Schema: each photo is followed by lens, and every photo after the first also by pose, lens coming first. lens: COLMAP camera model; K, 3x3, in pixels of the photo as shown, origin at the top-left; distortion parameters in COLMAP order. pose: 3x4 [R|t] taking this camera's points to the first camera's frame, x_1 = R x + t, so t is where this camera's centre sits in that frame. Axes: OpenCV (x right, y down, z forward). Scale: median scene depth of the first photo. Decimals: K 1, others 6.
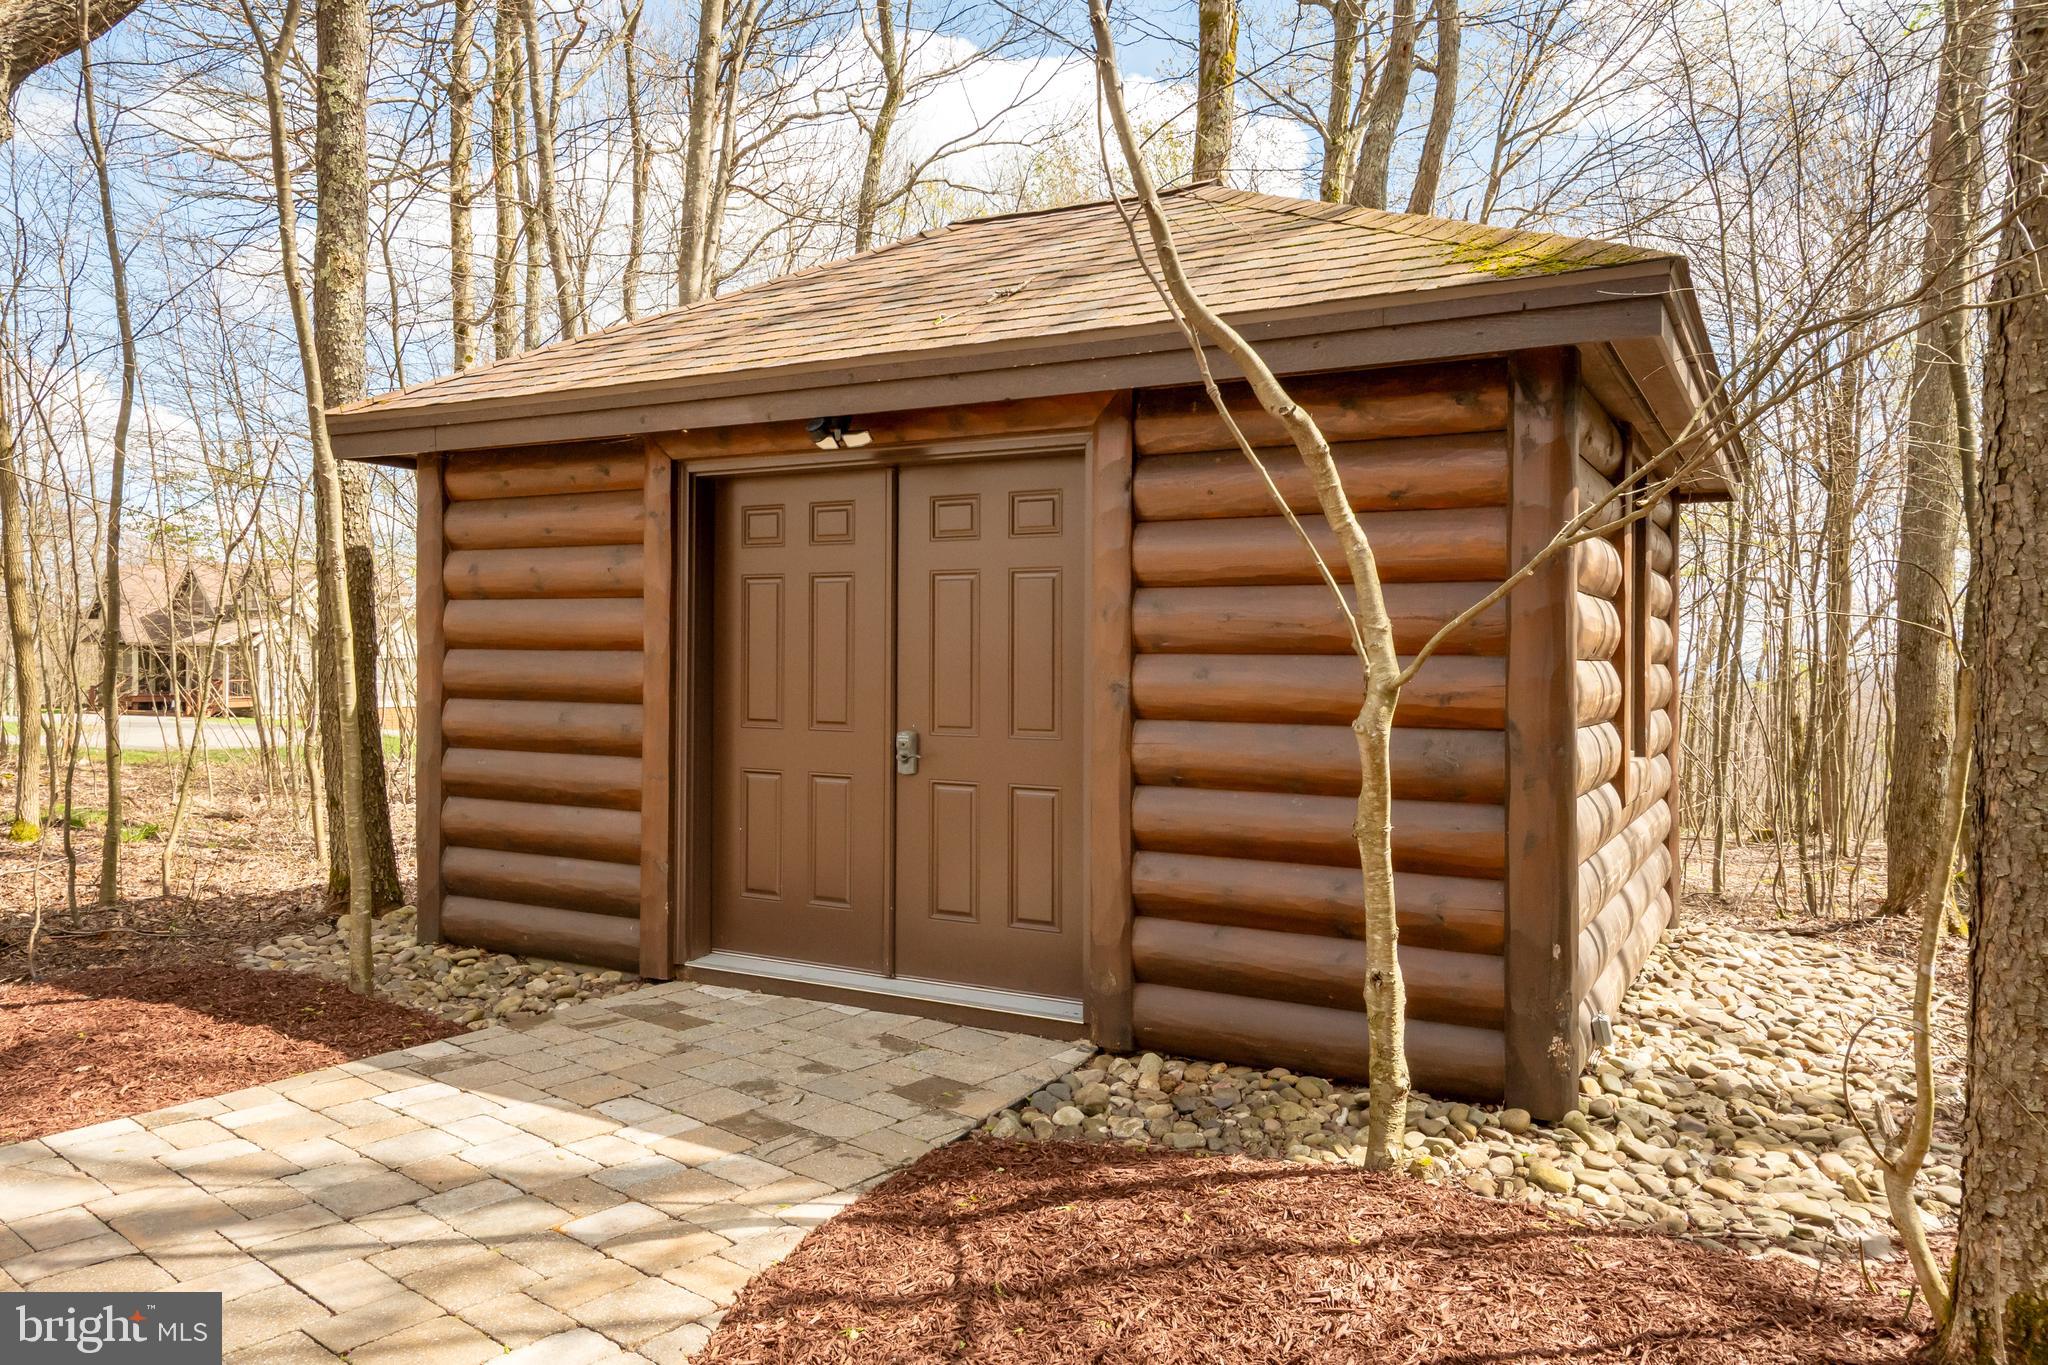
lens RADIAL K [[1392.4, 0, 1017.0], [0, 1392.4, 632.3], [0, 0, 1]] dist [-0.000611, 0.000600]
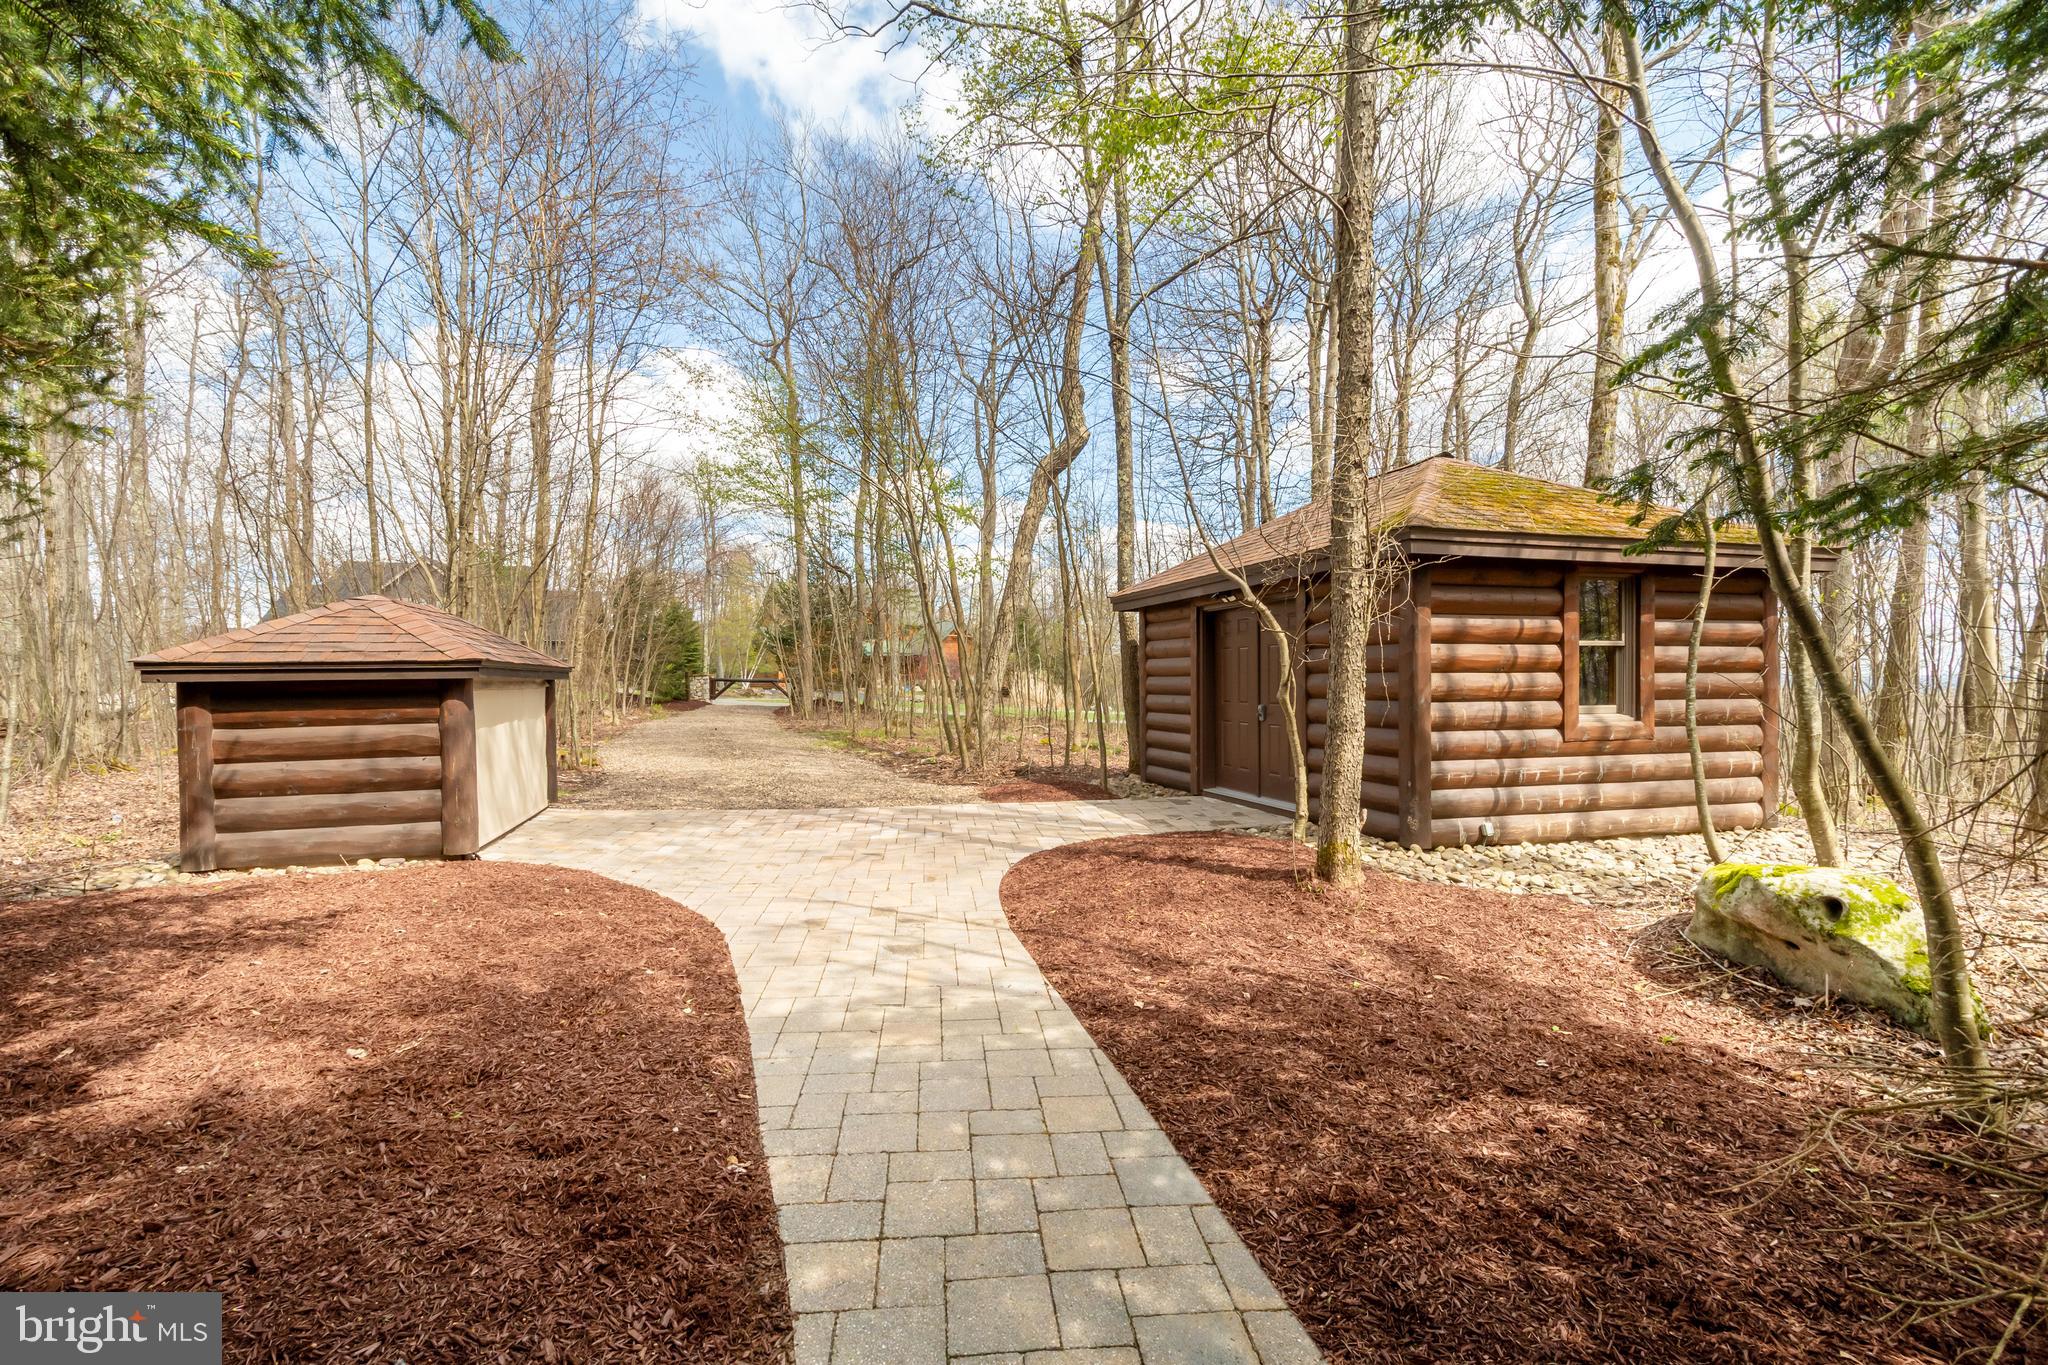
lens RADIAL K [[892.9, 0, 1008.4], [0, 892.9, 682.2], [0, 0, 1]] dist [0.002795, 0.000018]
pose [[0.710785, -0.001990, -0.703406, 0.757889], [0.008221, 0.999951, 0.005477, 0.015351], [0.703361, -0.009676, 0.710767, -0.539517]]
